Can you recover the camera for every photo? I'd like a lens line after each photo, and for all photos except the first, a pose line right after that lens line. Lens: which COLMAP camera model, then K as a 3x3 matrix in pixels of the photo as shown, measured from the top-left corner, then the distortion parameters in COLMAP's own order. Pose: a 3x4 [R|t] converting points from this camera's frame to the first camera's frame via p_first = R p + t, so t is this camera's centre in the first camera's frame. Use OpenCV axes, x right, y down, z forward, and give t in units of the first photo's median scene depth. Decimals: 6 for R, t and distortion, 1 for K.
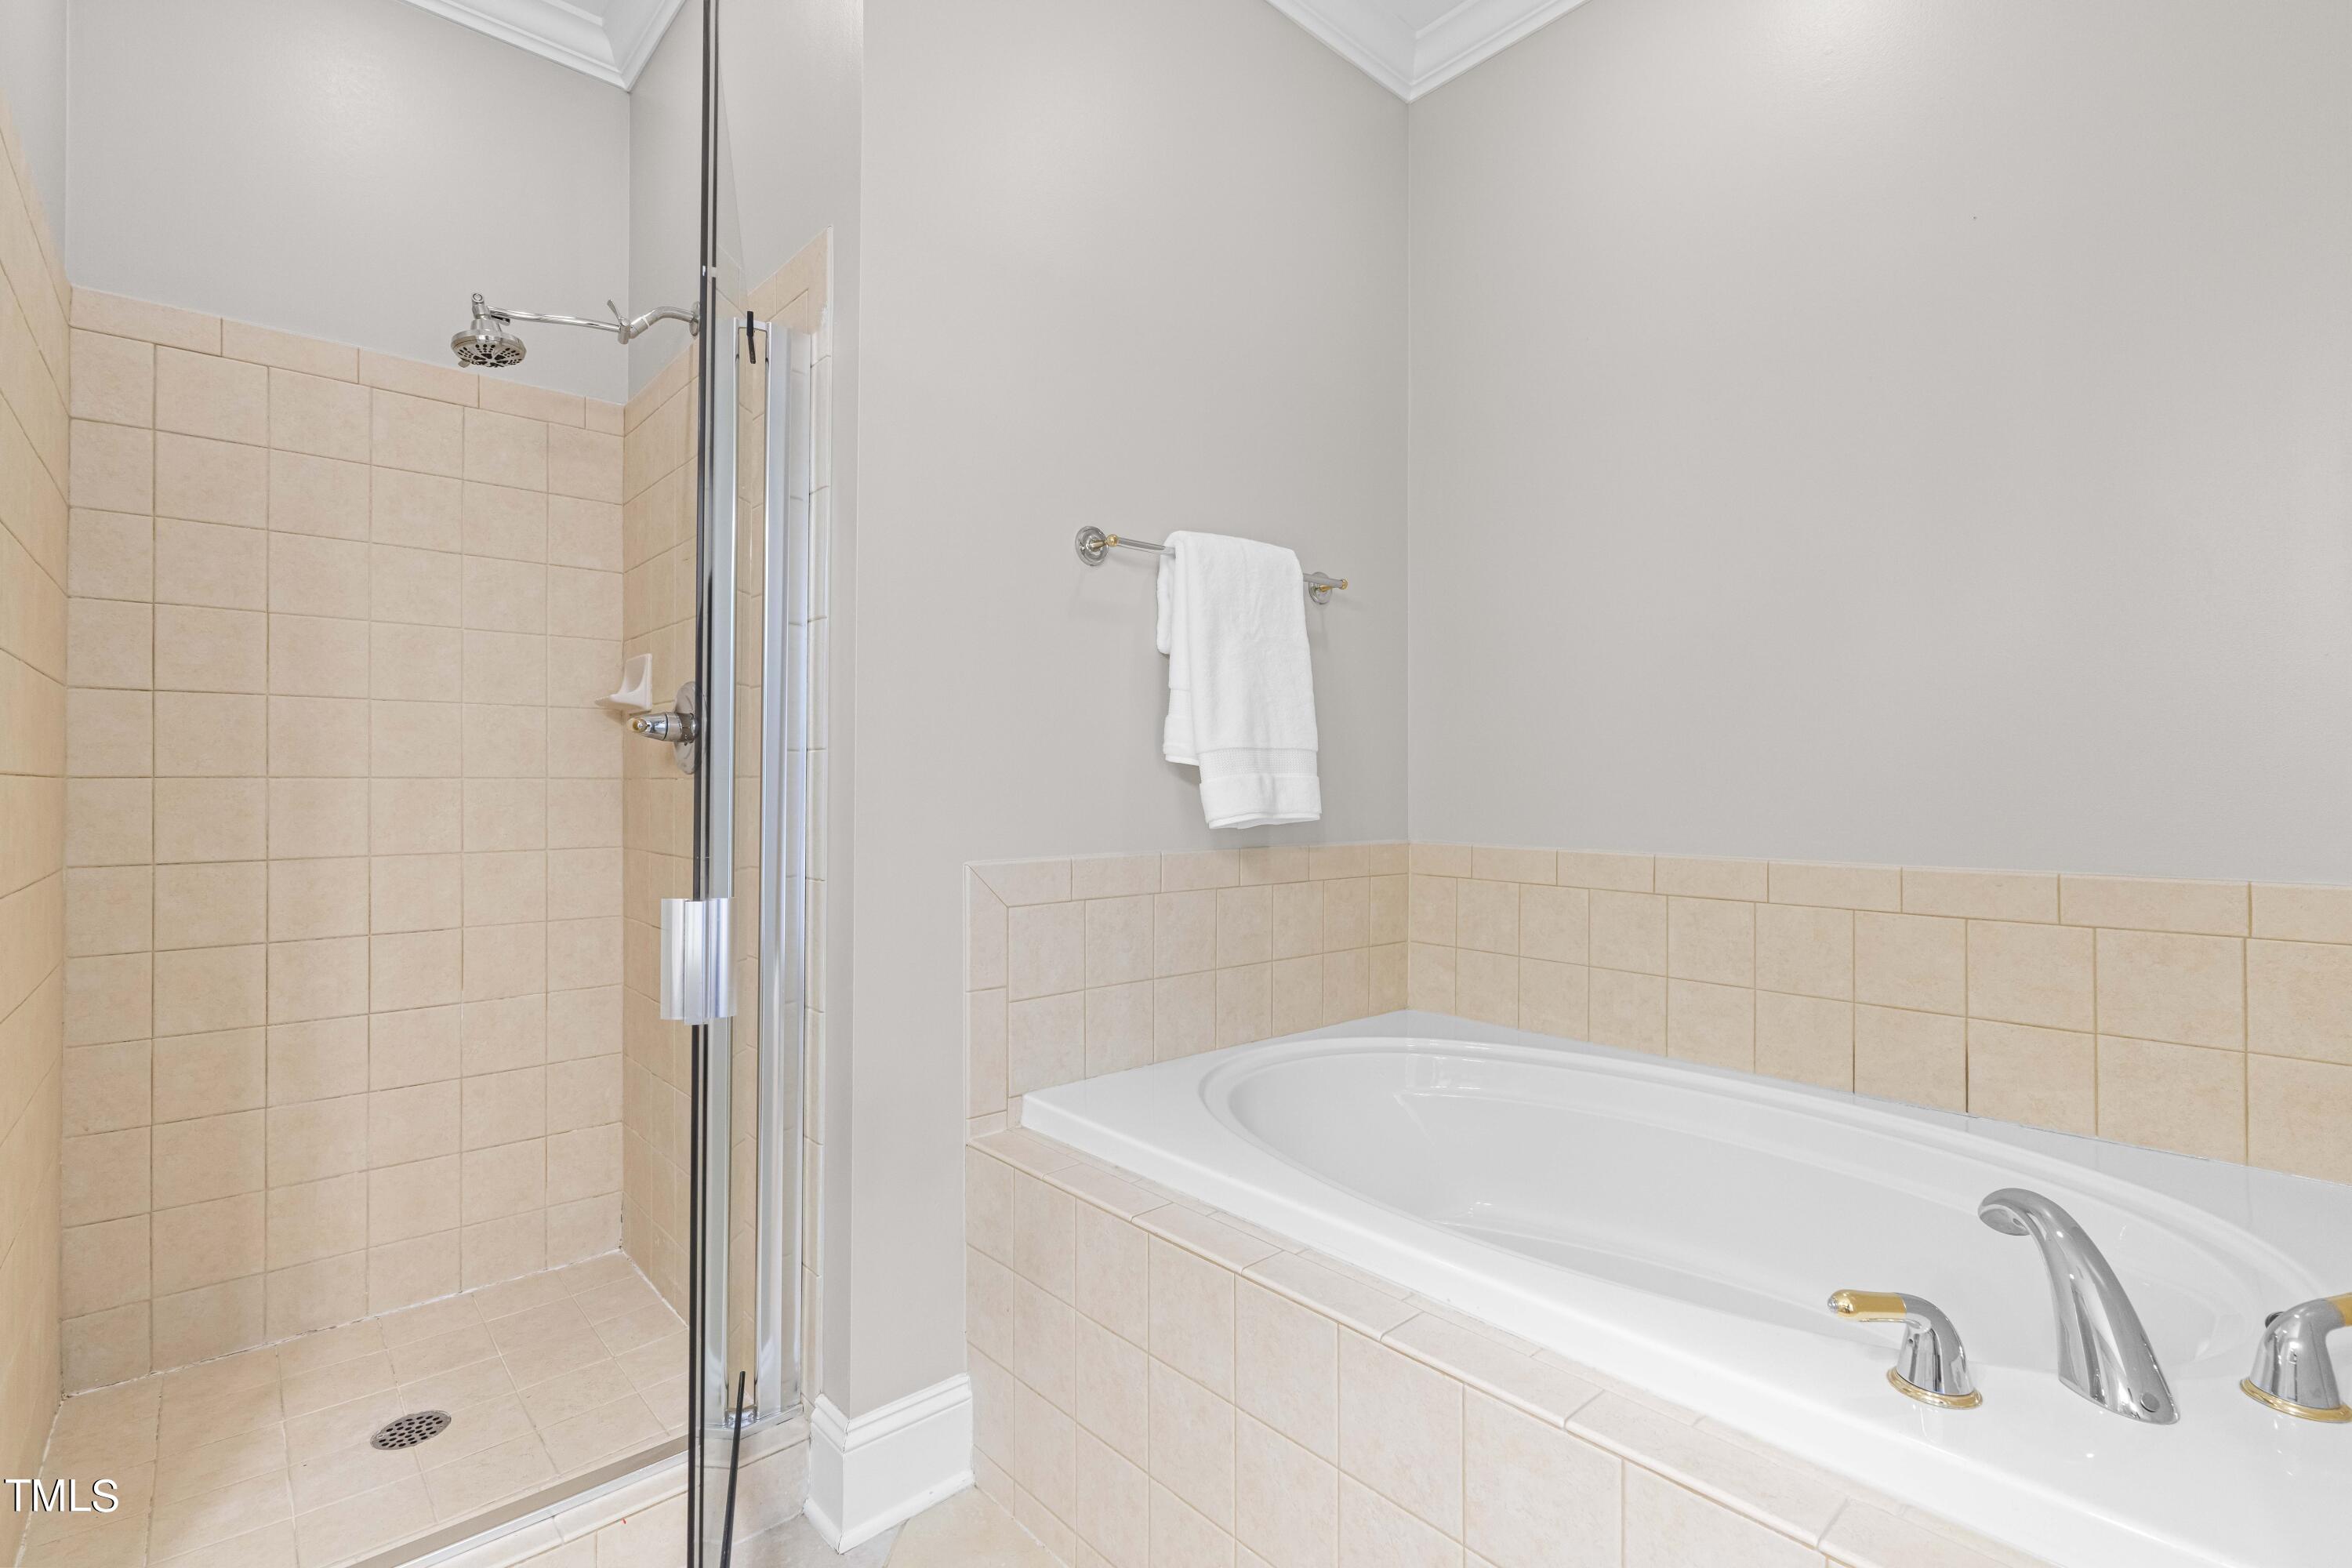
lens RADIAL K [[1074.5, 0, 1185.6], [0, 1074.5, 779.2], [0, 0, 1]] dist [-0.000928, 0.000386]
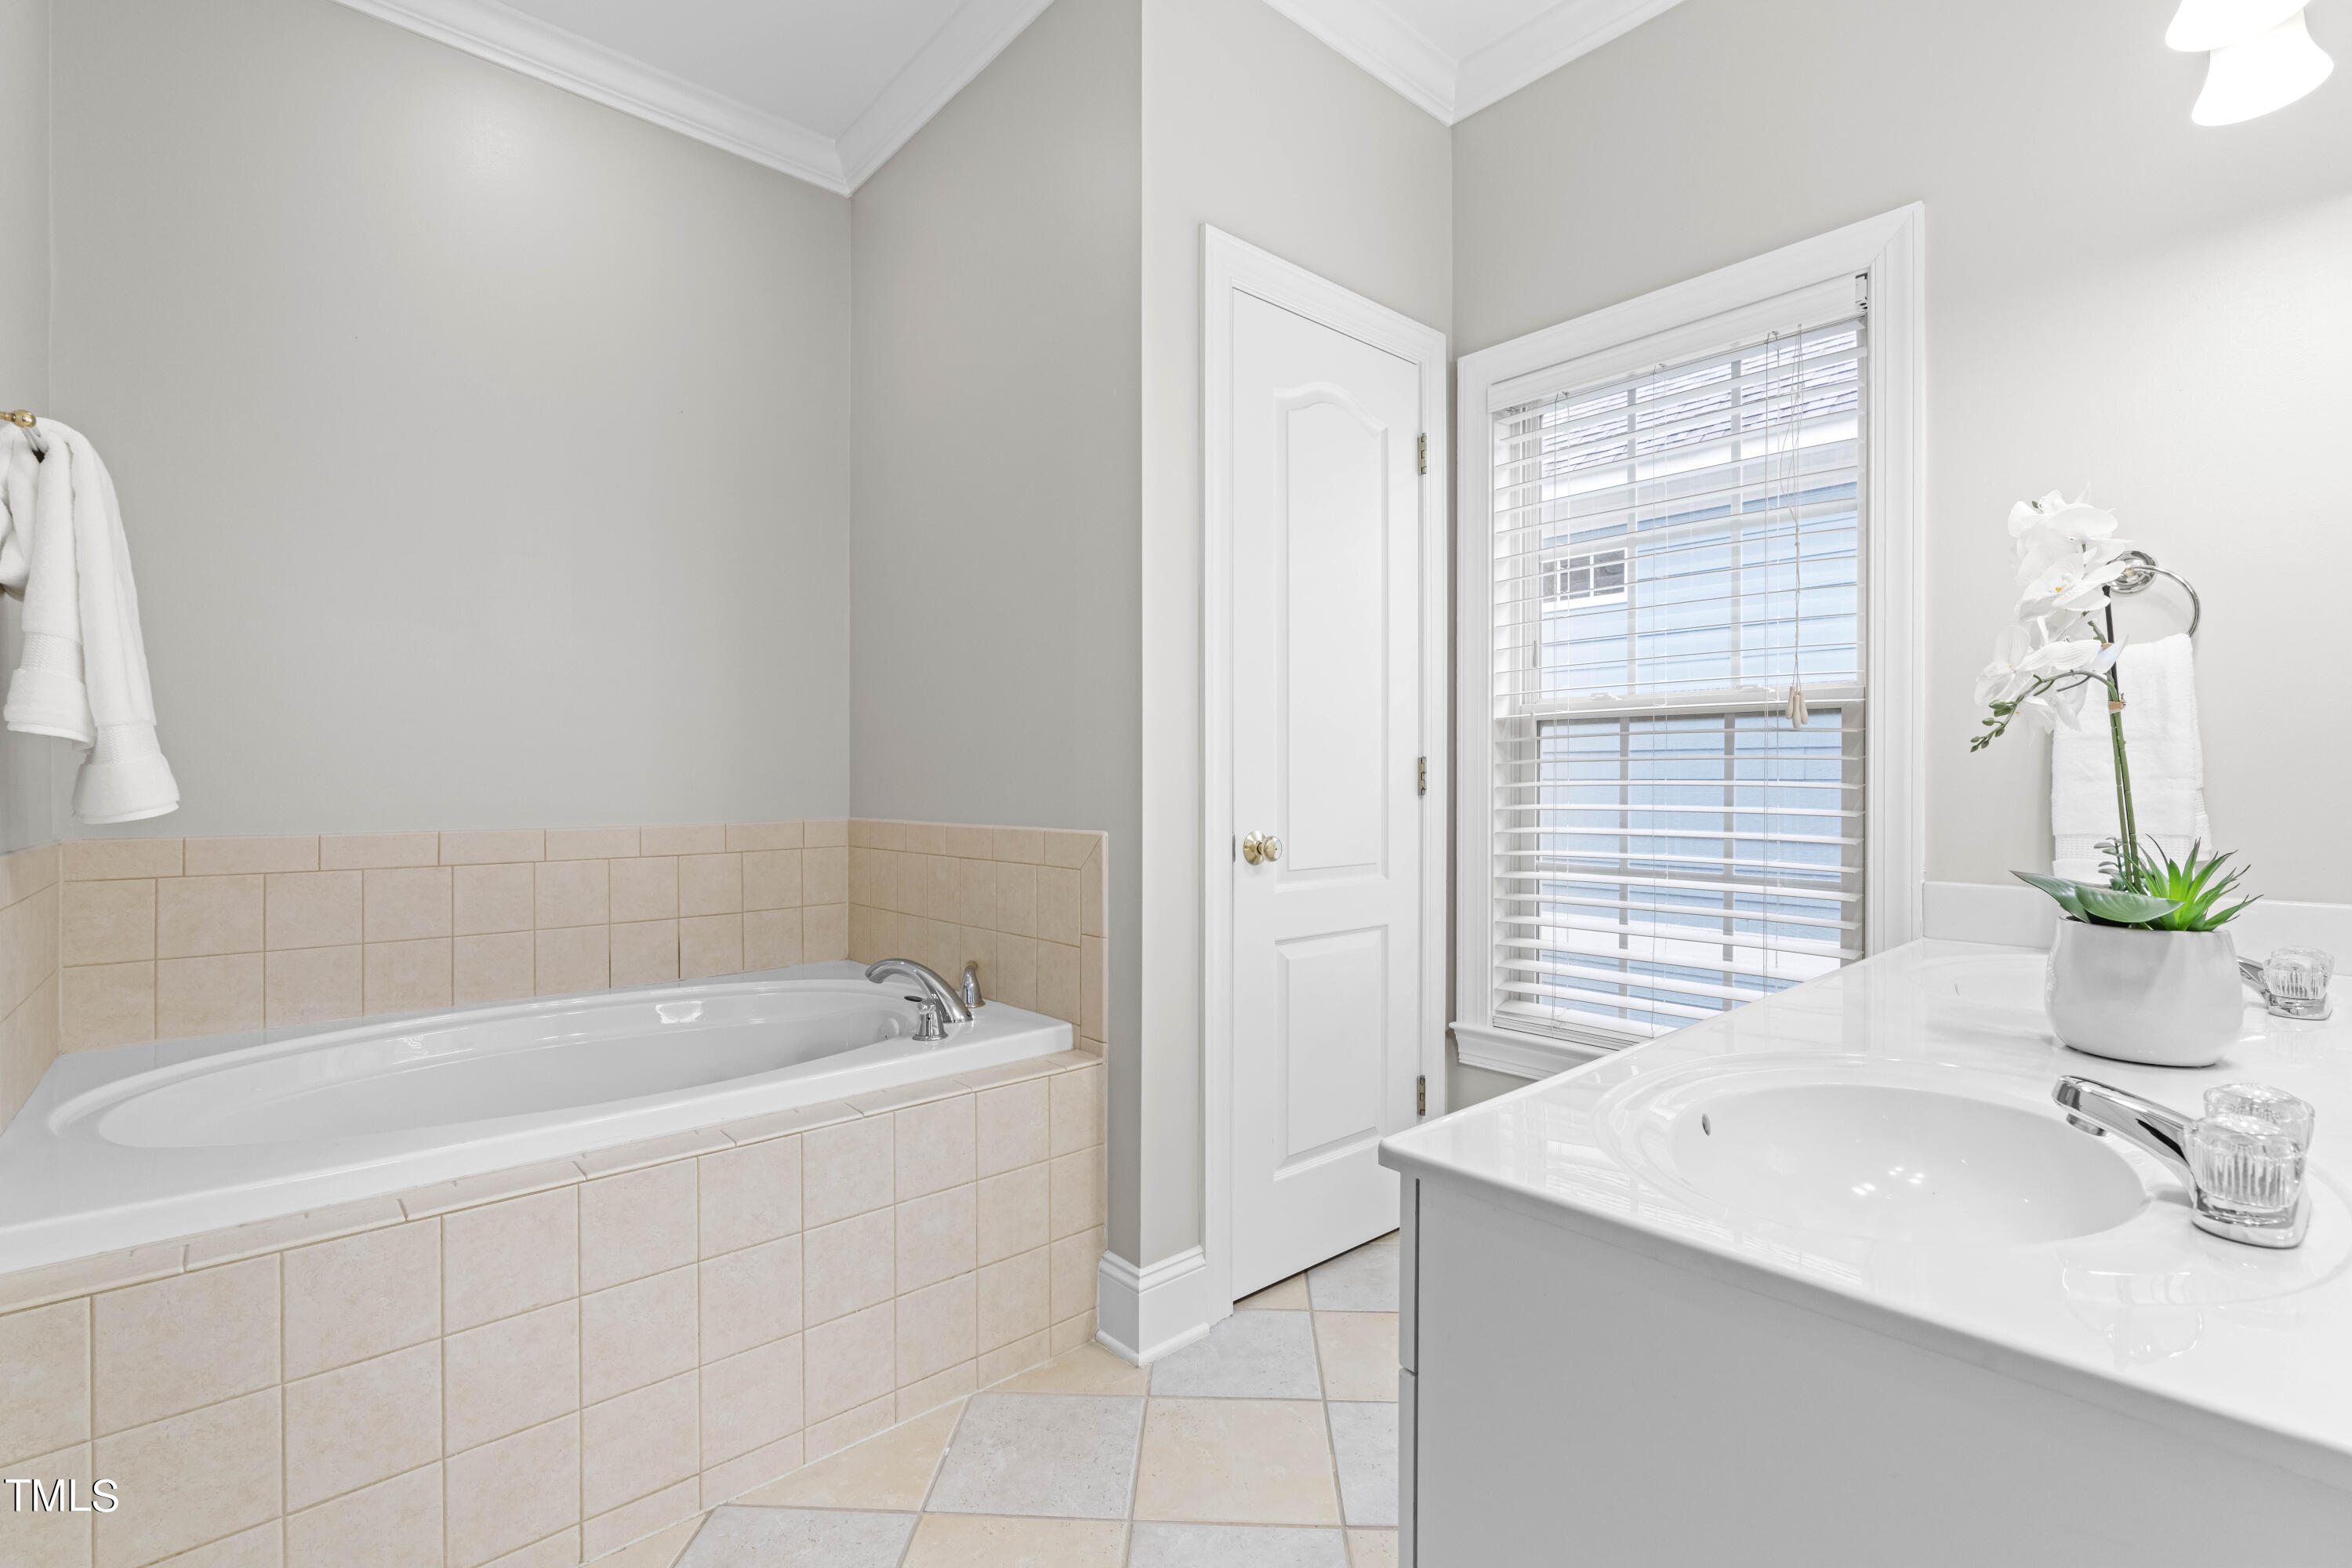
lens RADIAL K [[1074.5, 0, 1183.9], [0, 1074.5, 783.8], [0, 0, 1]] dist [-0.000928, 0.000386]
pose [[-0.000336, -0.004653, 0.999989, -0.742695], [-0.002349, 0.999986, 0.004653, 0.014619], [-0.999997, -0.002348, -0.000347, 0.231963]]
